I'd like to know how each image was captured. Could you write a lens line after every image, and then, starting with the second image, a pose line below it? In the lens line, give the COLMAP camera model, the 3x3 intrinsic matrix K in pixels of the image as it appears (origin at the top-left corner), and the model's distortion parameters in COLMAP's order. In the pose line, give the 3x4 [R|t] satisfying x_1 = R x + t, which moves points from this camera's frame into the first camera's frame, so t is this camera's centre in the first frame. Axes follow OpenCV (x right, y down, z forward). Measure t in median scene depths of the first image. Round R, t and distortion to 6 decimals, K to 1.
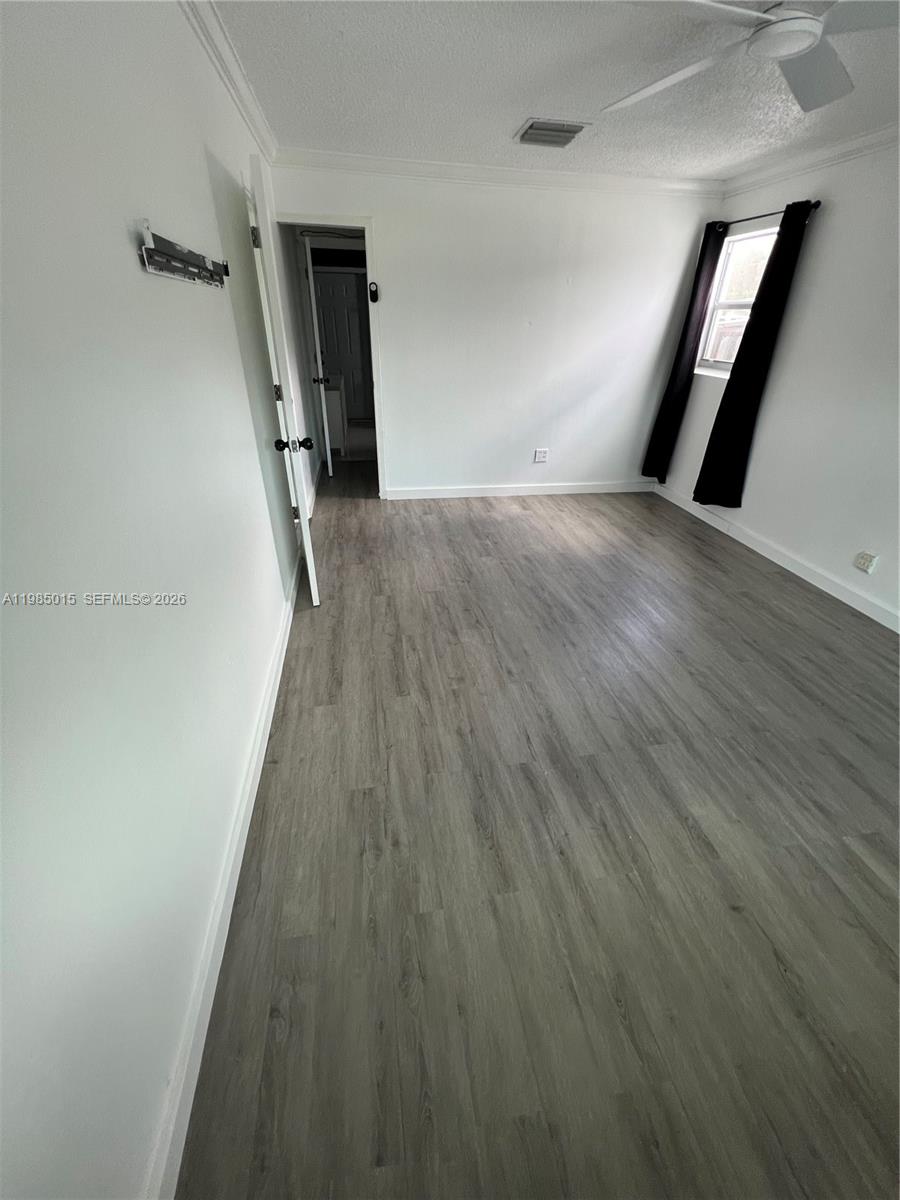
lens RADIAL K [[485.3, 0, 453.0], [0, 485.3, 601.4], [0, 0, 1]] dist [0.004150, 0.000213]
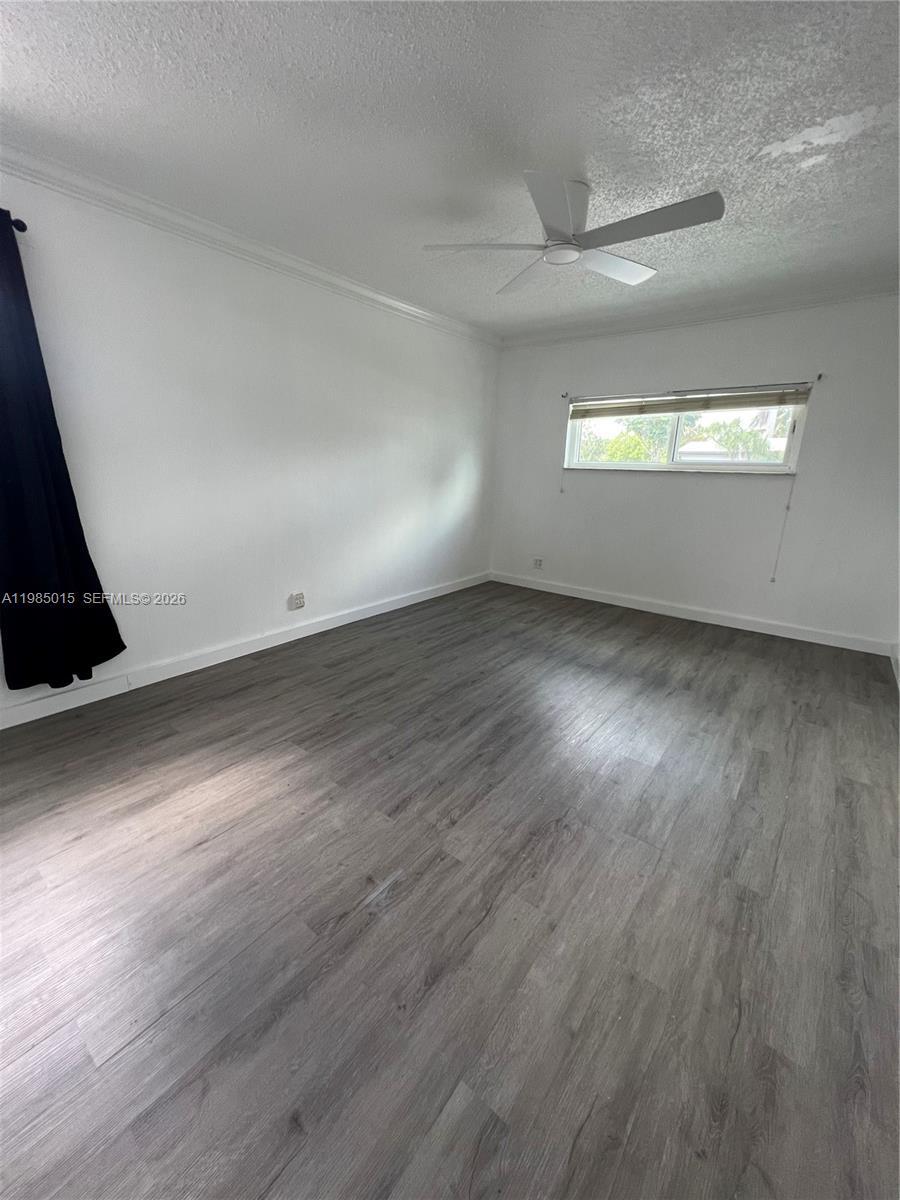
lens RADIAL K [[485.3, 0, 450.4], [0, 485.3, 597.1], [0, 0, 1]] dist [0.004150, 0.000213]
pose [[-0.667994, -0.234423, 0.706279, -0.221760], [0.340500, 0.747626, 0.570189, -0.601909], [-0.661698, 0.621371, -0.419589, 1.179418]]
